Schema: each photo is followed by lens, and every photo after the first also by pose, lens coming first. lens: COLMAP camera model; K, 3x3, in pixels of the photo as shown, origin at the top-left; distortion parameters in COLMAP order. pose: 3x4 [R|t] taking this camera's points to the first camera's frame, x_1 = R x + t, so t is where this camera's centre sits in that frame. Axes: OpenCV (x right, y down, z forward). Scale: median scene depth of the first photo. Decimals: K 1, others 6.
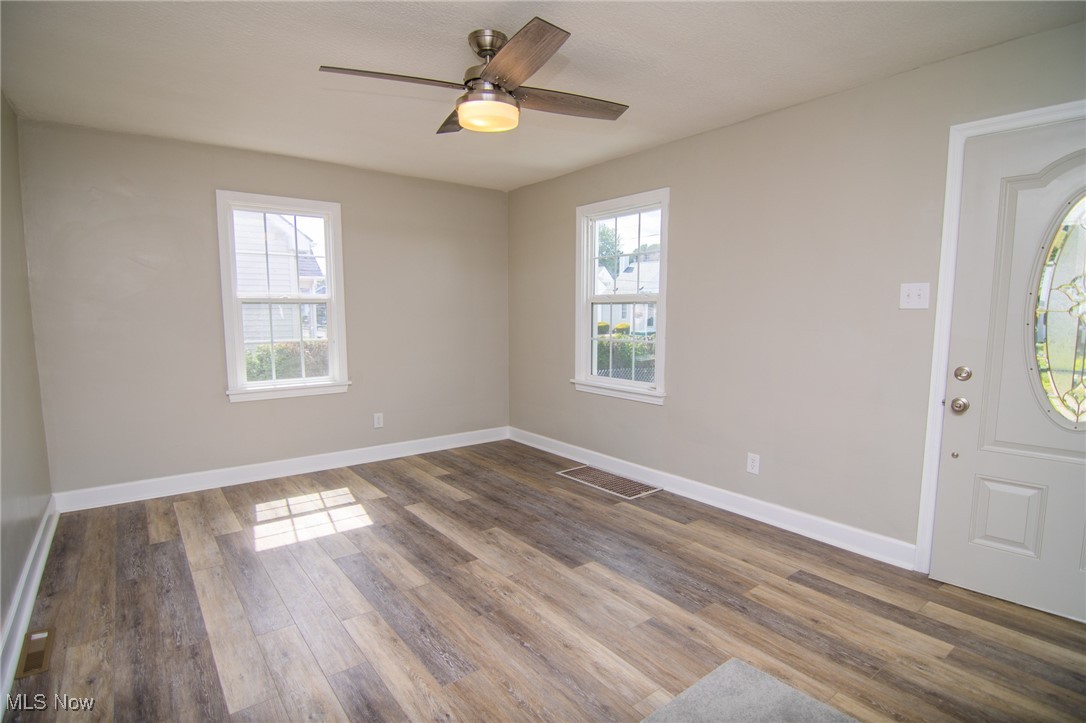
lens RADIAL K [[551.1, 0, 577.4], [0, 551.1, 372.5], [0, 0, 1]] dist [-0.002262, -0.000530]
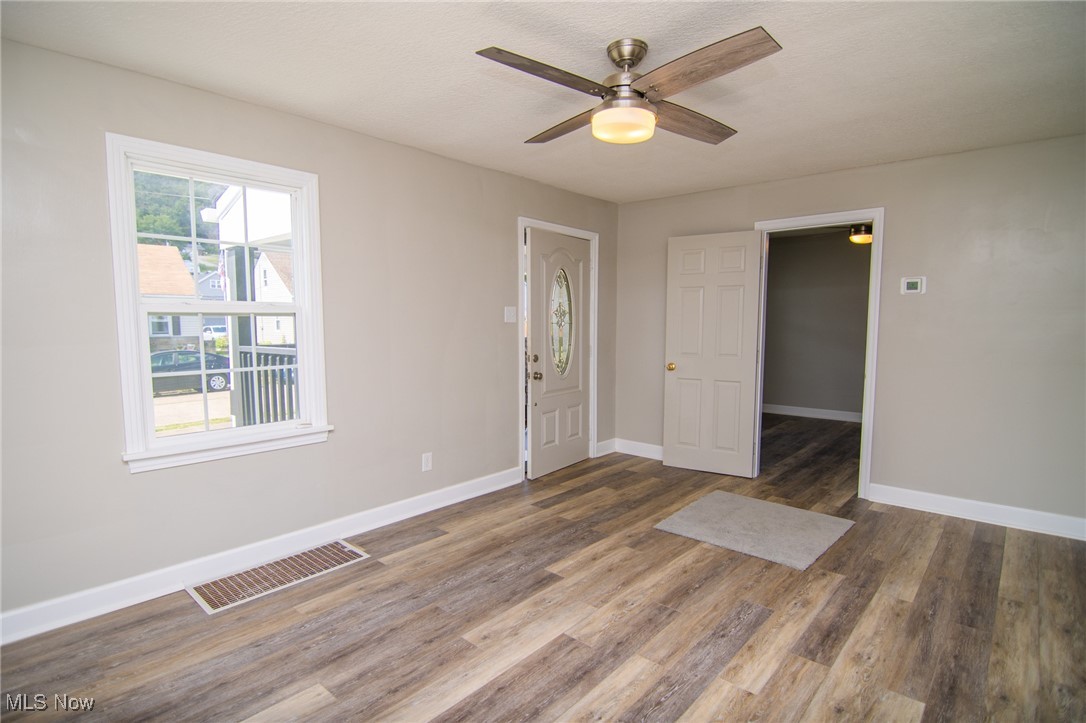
lens RADIAL K [[538.3, 0, 524.0], [0, 538.3, 366.1], [0, 0, 1]] dist [-0.002737, -0.001073]
pose [[-0.124778, -0.083017, 0.988705, -0.889353], [0.110289, 0.989157, 0.096974, -0.127222], [-0.986036, 0.121143, -0.114269, 1.064444]]
